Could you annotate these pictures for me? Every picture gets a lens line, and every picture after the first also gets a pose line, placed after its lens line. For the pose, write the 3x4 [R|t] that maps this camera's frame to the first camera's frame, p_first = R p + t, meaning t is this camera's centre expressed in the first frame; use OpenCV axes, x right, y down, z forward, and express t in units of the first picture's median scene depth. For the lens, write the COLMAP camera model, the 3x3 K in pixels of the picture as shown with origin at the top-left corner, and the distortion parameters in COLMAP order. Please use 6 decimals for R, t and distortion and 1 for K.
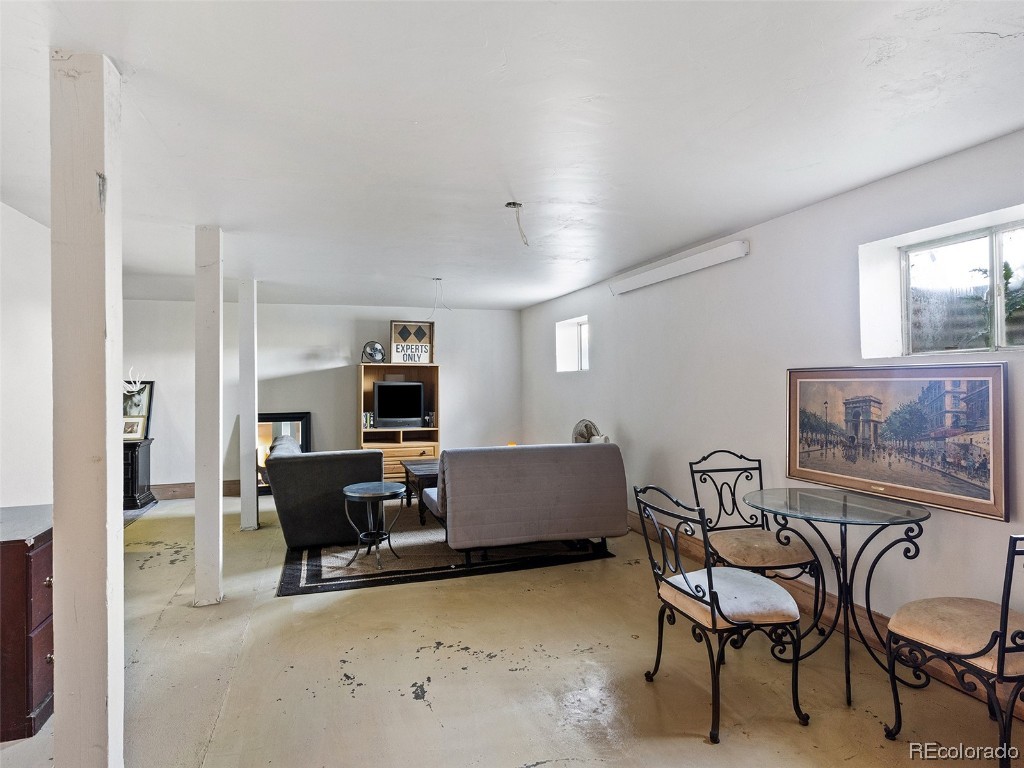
lens RADIAL K [[575.6, 0, 512.0], [0, 575.6, 384.0], [0, 0, 1]] dist [0.000663, 0.000037]
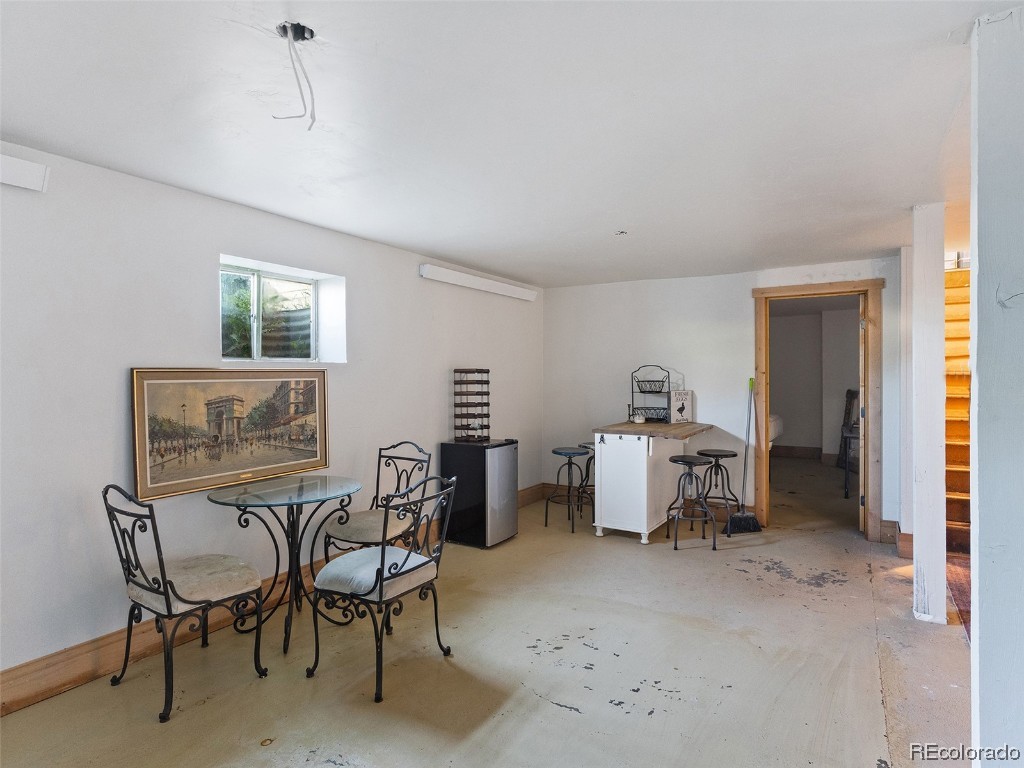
lens RADIAL K [[575.6, 0, 512.0], [0, 575.6, 384.0], [0, 0, 1]] dist [0.000663, 0.000037]
pose [[-0.647614, -0.006745, 0.761939, -0.576077], [0.010861, 0.999778, 0.018081, -0.015407], [-0.761891, 0.019985, -0.647397, 1.338976]]
